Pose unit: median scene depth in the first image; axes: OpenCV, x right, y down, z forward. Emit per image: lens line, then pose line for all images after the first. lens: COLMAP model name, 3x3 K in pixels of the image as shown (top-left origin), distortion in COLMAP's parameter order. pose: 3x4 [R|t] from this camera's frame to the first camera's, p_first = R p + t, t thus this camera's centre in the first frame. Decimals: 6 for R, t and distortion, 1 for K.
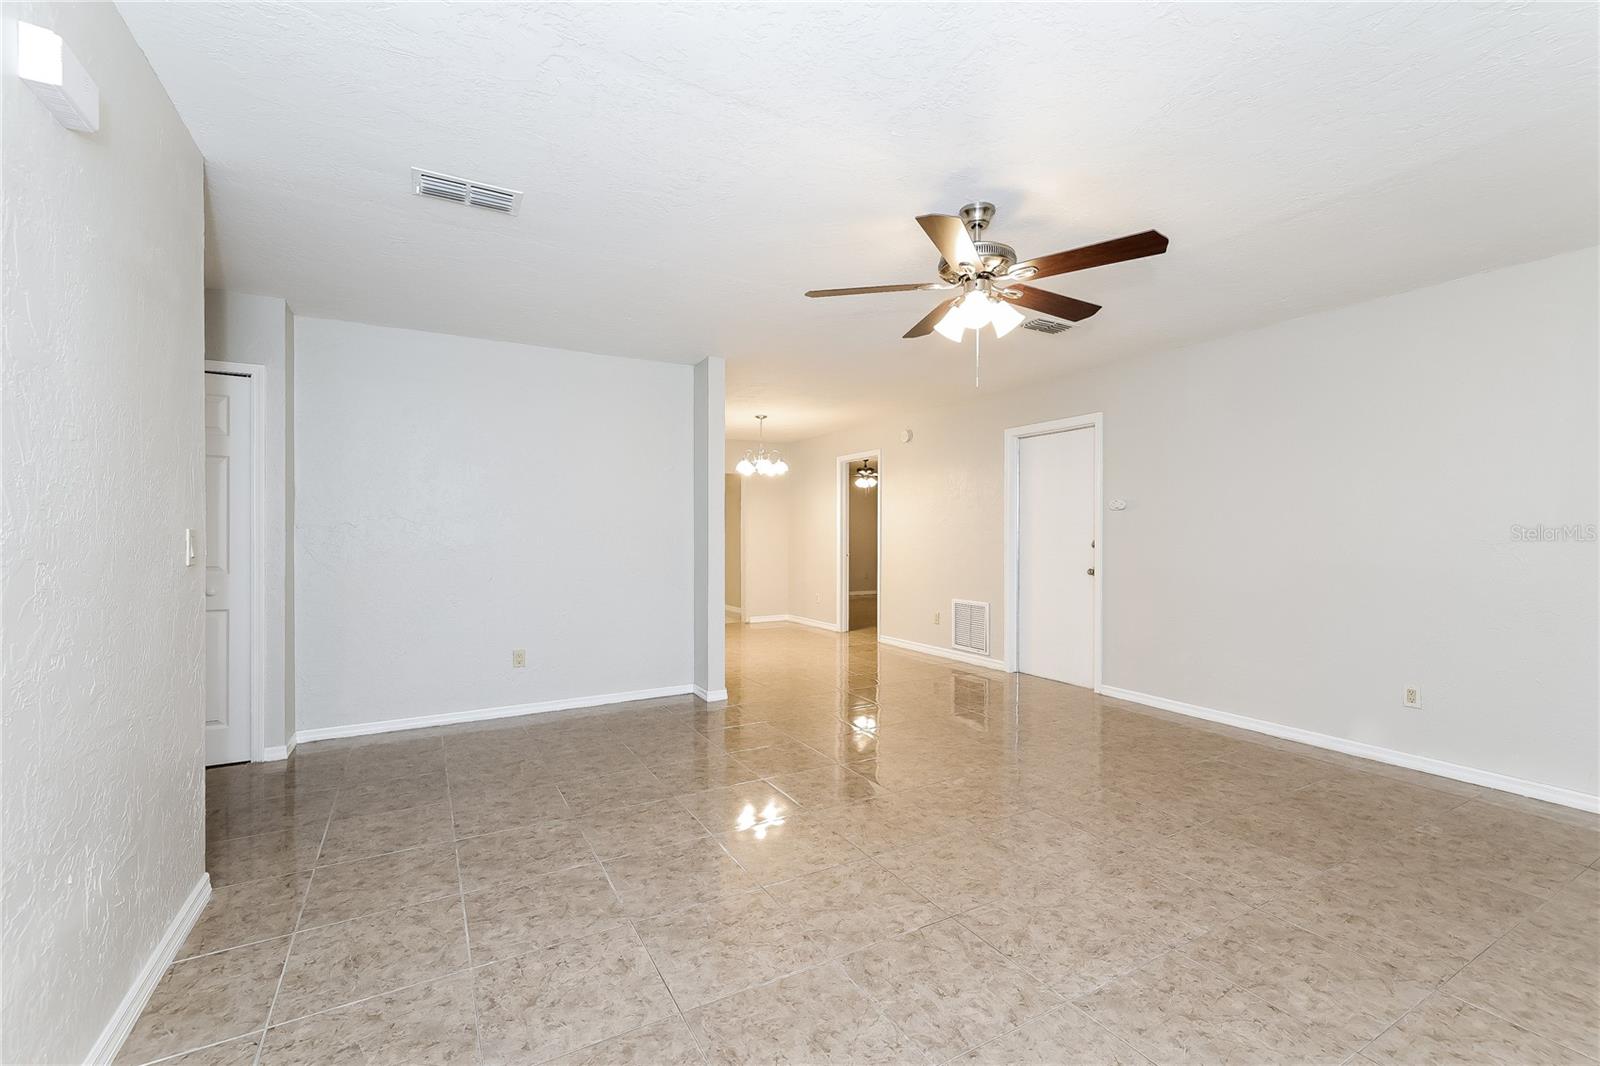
lens RADIAL K [[675.8, 0, 802.1], [0, 675.8, 521.8], [0, 0, 1]] dist [0.002391, -0.000172]
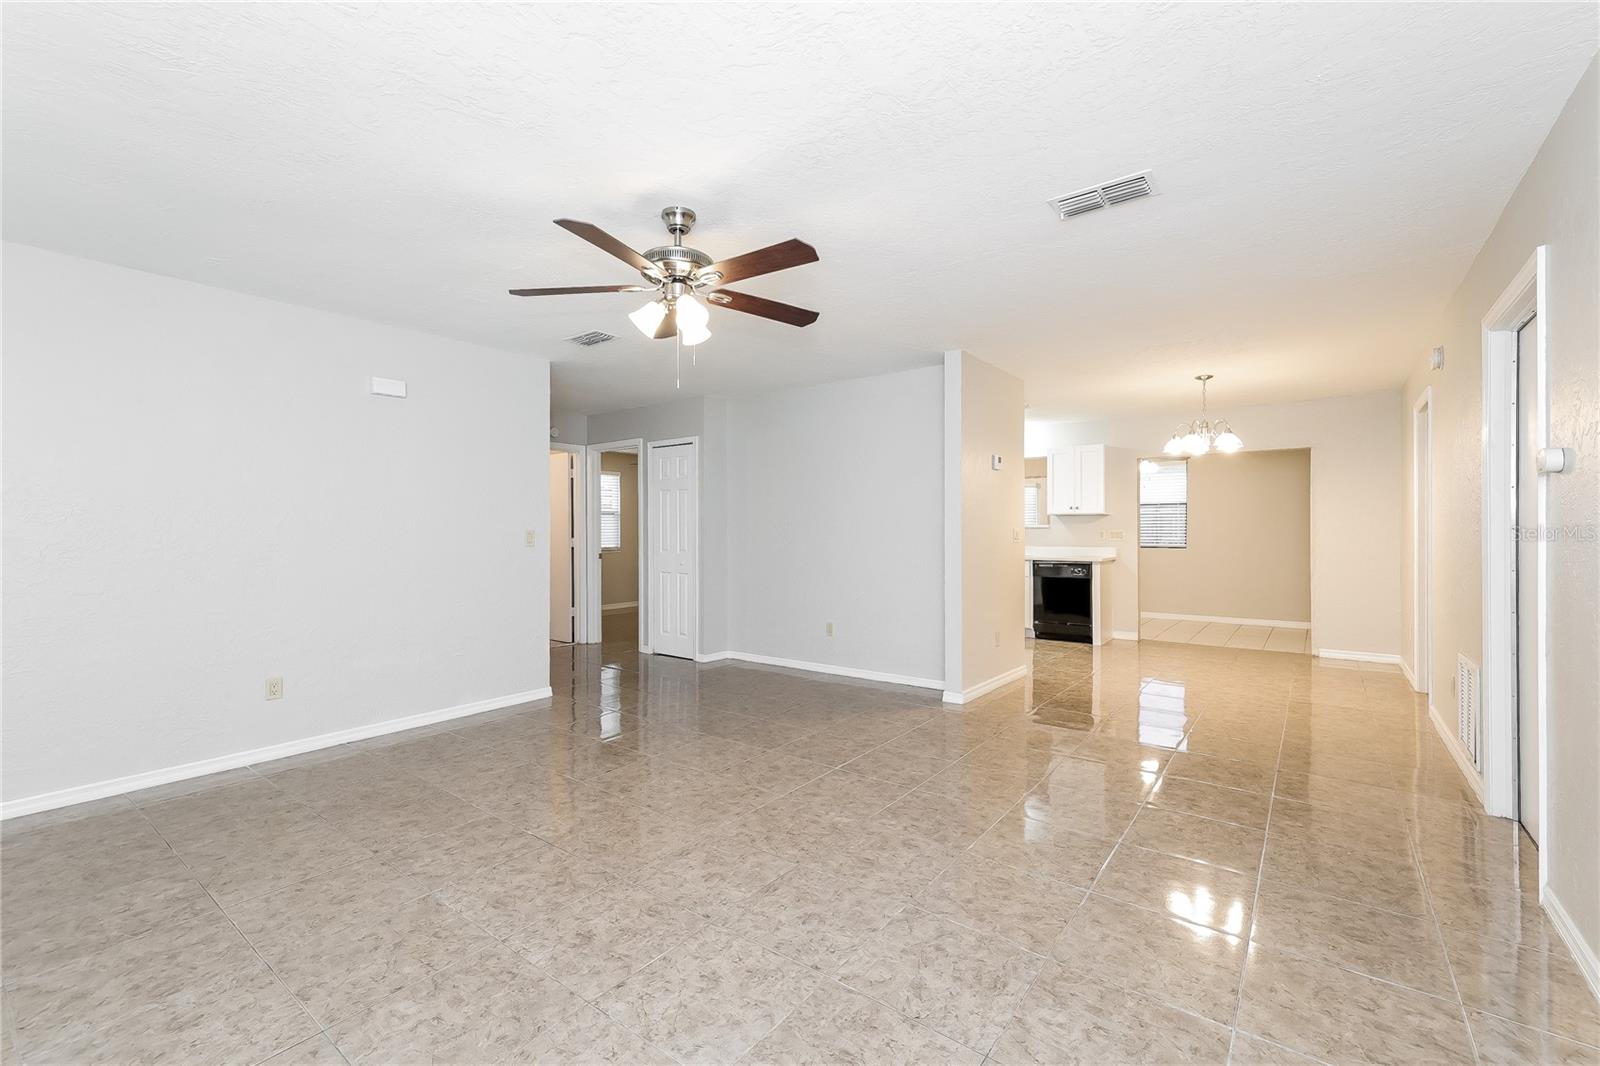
lens RADIAL K [[675.8, 0, 806.0], [0, 675.8, 538.8], [0, 0, 1]] dist [0.002391, -0.000172]
pose [[0.397011, 0.010929, -0.917749, 1.166151], [0.018602, 0.999628, 0.019951, 0.007527], [0.917625, -0.024993, 0.396660, 0.722774]]
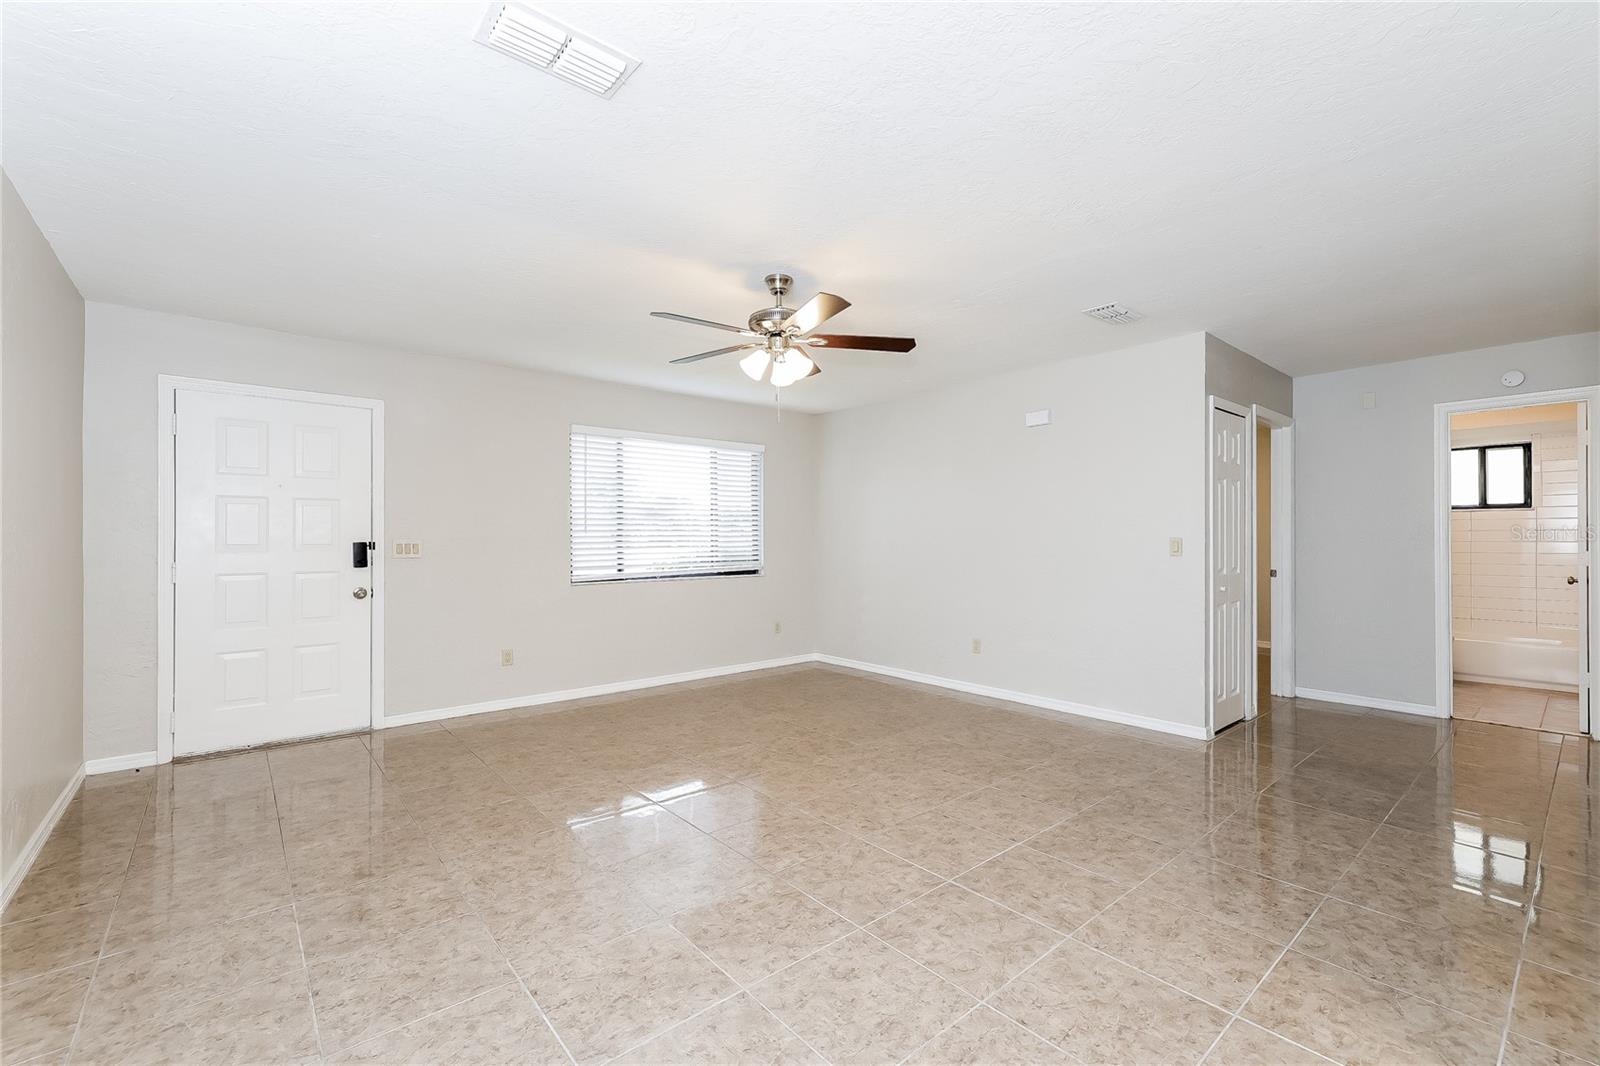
lens RADIAL K [[675.8, 0, 799.5], [0, 675.8, 534.3], [0, 0, 1]] dist [0.002391, -0.000172]
pose [[-0.982512, -0.000504, -0.186197, 0.416505], [0.003303, 0.999792, -0.020138, 0.026701], [0.186168, -0.020401, -0.982306, 2.059290]]
